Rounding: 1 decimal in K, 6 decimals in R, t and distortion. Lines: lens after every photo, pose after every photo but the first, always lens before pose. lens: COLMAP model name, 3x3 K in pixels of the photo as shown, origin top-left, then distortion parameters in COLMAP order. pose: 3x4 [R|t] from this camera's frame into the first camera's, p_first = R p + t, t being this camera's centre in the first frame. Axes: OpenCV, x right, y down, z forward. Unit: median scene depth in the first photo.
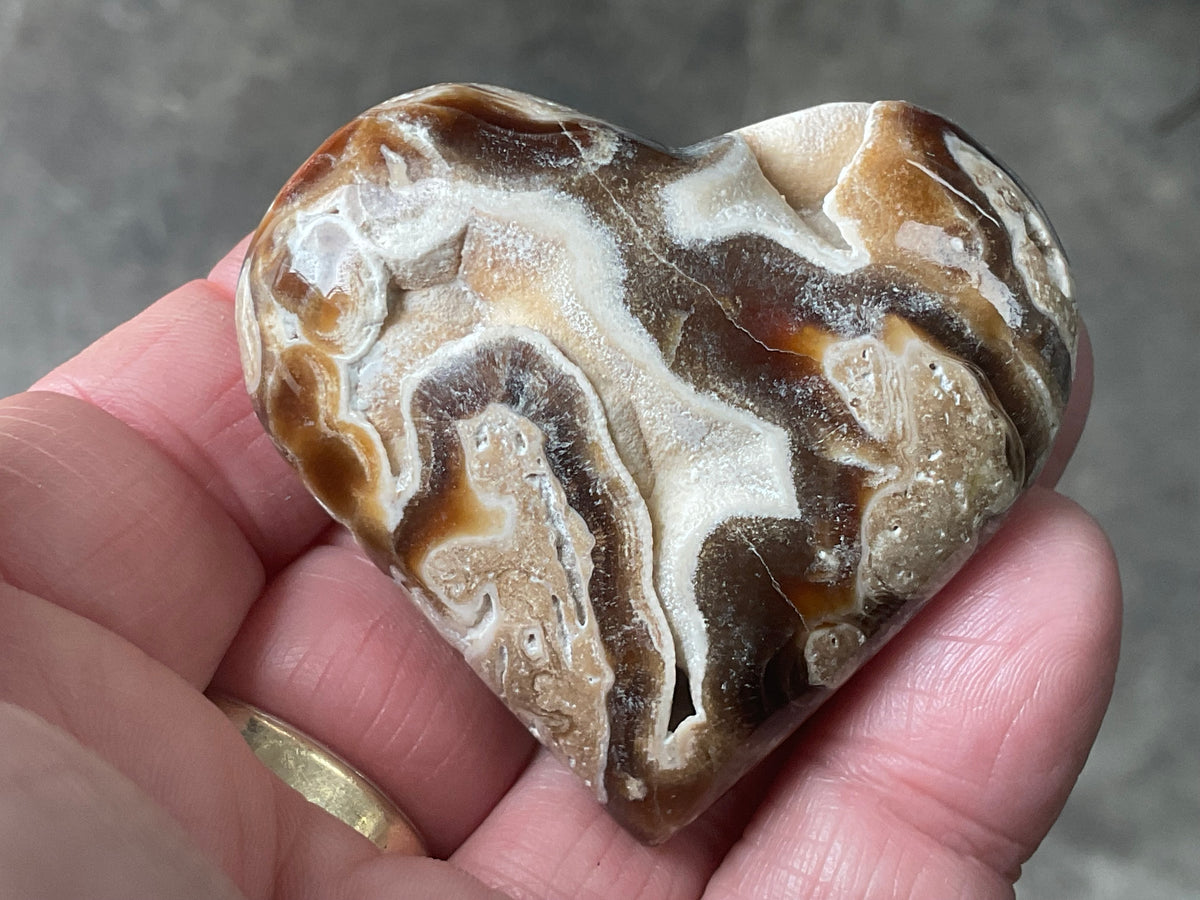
lens RADIAL K [[2041.7, 0, 600.0], [0, 2041.7, 450.0], [0, 0, 1]] dist [0.068041, 0.193525]
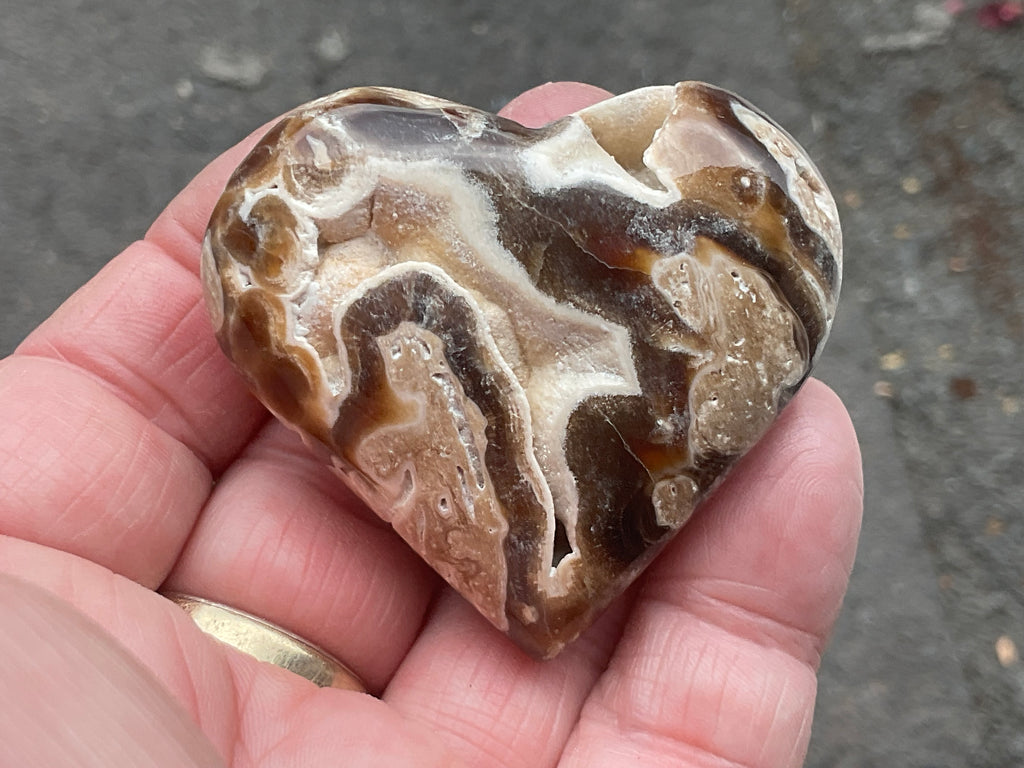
lens RADIAL K [[1742.3, 0, 512.0], [0, 1742.3, 384.0], [0, 0, 1]] dist [0.068041, 0.193525]
pose [[0.997756, -0.062358, 0.024375, -0.012475], [0.063525, 0.996703, -0.050469, 0.077674], [-0.021147, 0.051904, 0.998428, -0.120104]]
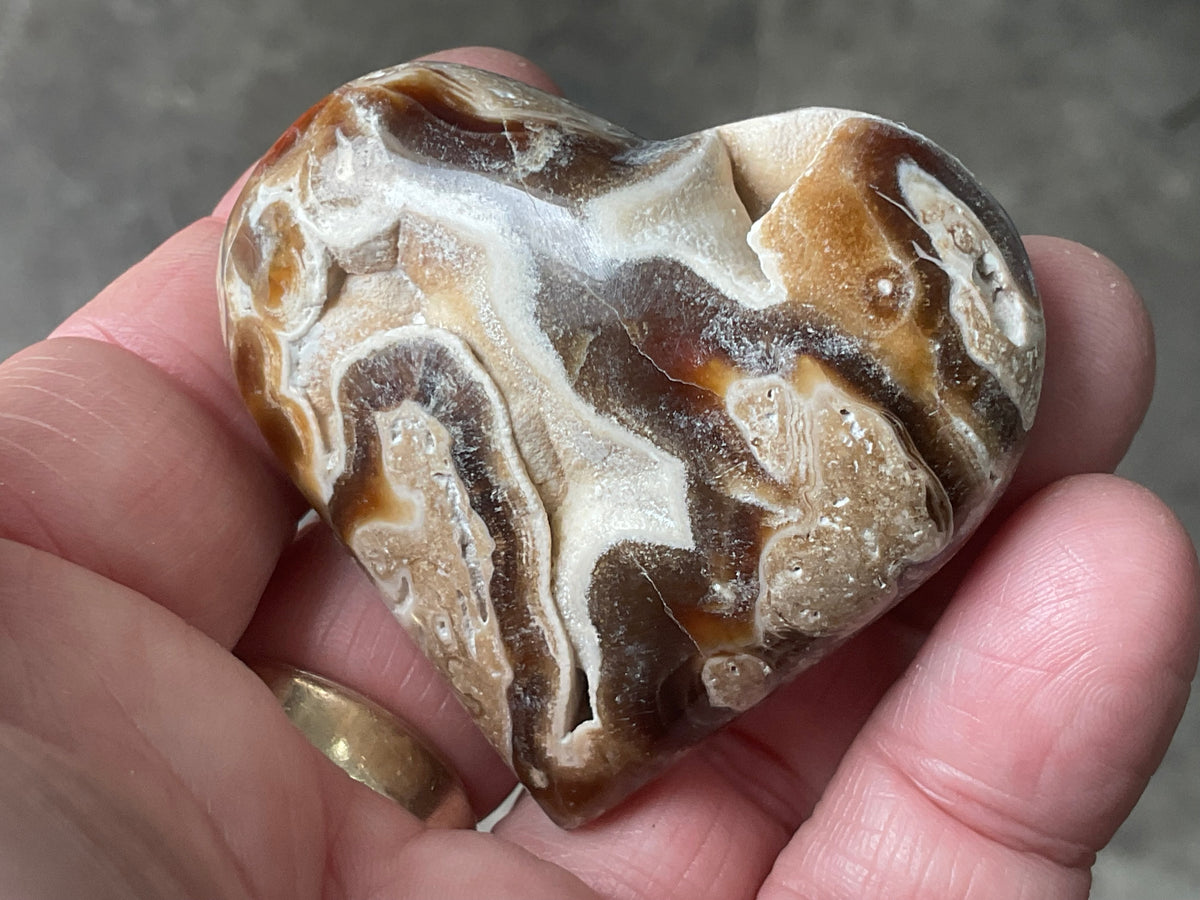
lens RADIAL K [[2041.7, 0, 600.0], [0, 2041.7, 450.0], [0, 0, 1]] dist [0.068041, 0.193525]
pose [[0.962786, 0.118674, -0.242814, 0.286586], [-0.086525, 0.986496, 0.139063, -0.146515], [0.256039, -0.112879, 0.960053, 0.047669]]
